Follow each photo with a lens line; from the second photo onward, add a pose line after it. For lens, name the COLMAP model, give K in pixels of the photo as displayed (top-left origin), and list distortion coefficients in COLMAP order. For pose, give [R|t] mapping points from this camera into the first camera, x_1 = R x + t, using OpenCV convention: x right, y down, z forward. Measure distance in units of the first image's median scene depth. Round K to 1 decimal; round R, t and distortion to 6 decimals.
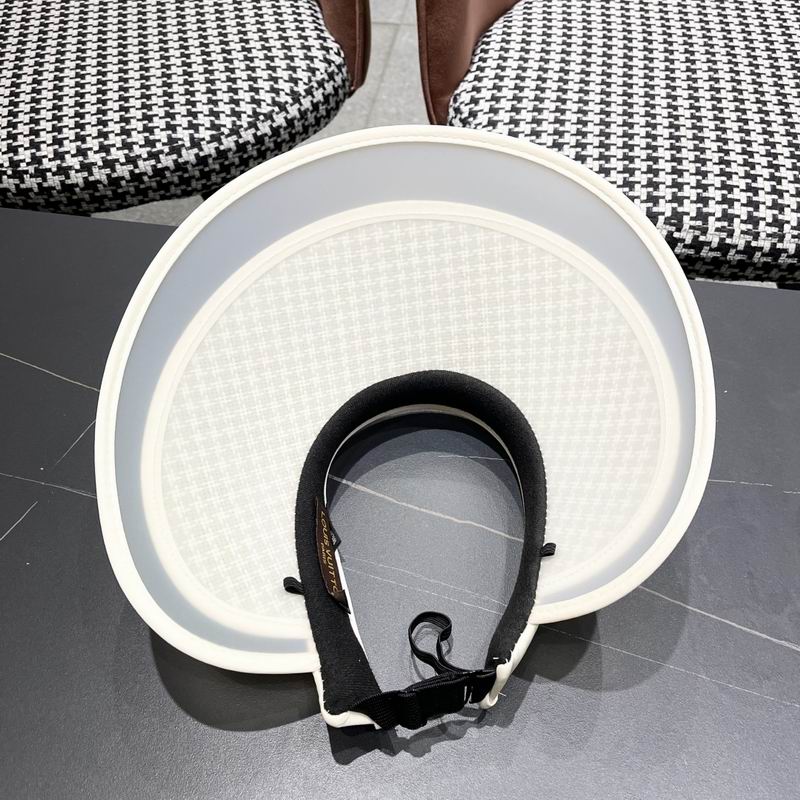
lens RADIAL K [[821.0, 0, 395.7], [0, 821.0, 402.8], [0, 0, 1]] dist [0.019713, 0.000000]
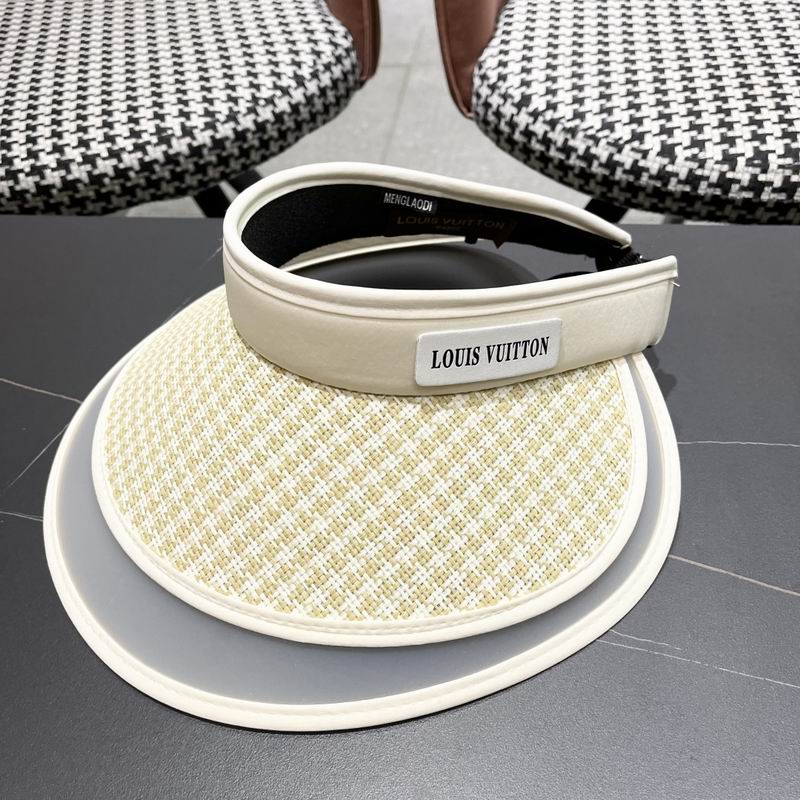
lens RADIAL K [[821.0, 0, 403.6], [0, 821.0, 403.5], [0, 0, 1]] dist [0.019713, 0.000000]
pose [[0.997408, -0.065962, -0.028734, -0.007959], [0.063229, 0.994164, -0.087412, 0.062533], [0.034332, 0.085369, 0.995758, 0.160990]]
